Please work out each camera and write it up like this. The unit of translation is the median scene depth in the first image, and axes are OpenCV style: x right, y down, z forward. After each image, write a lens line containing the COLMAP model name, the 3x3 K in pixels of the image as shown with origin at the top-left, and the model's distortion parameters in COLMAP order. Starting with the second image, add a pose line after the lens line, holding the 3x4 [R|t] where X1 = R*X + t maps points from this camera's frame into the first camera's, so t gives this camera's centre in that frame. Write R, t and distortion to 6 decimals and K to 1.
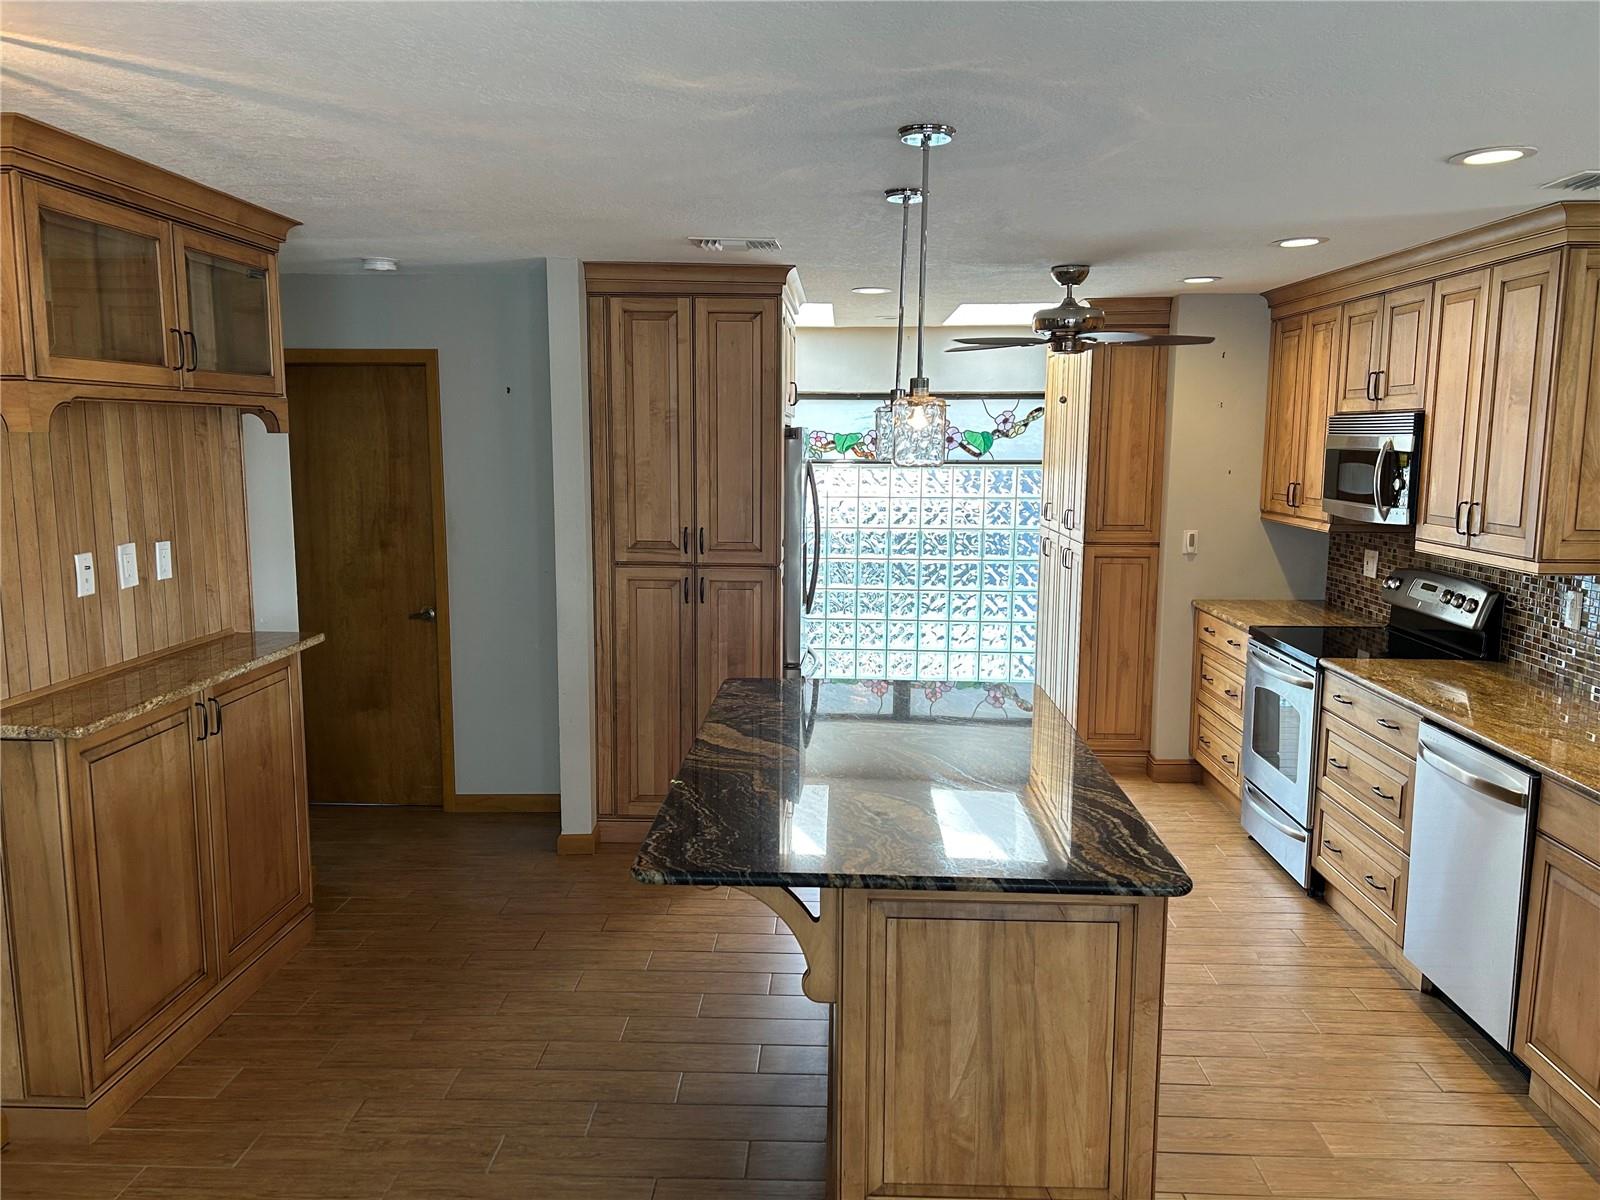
lens RADIAL K [[1208.7, 0, 794.8], [0, 1208.7, 588.5], [0, 0, 1]] dist [0.086599, -0.097157]
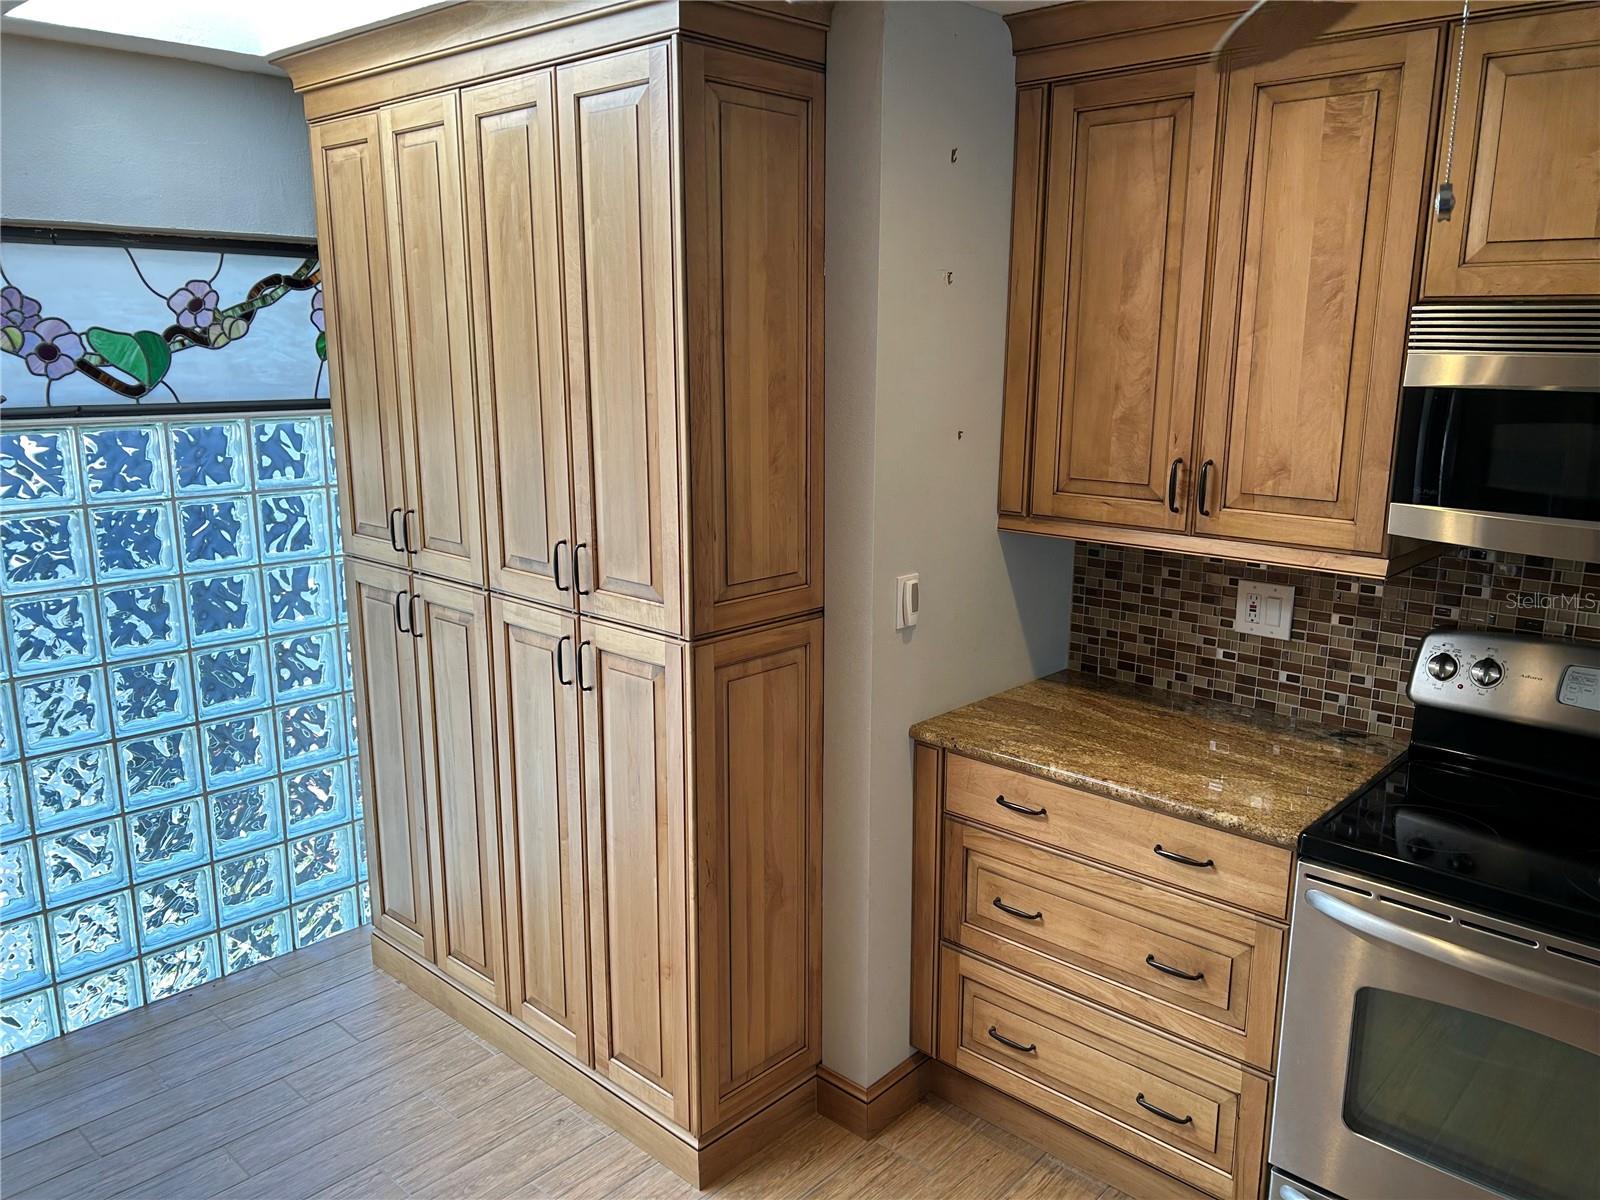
lens RADIAL K [[1208.7, 0, 809.8], [0, 1208.7, 602.4], [0, 0, 1]] dist [0.086599, -0.097157]
pose [[0.655394, -0.167125, 0.736565, -0.020020], [0.094984, 0.985707, 0.139139, -0.127936], [-0.749291, -0.021229, 0.661901, 0.941302]]
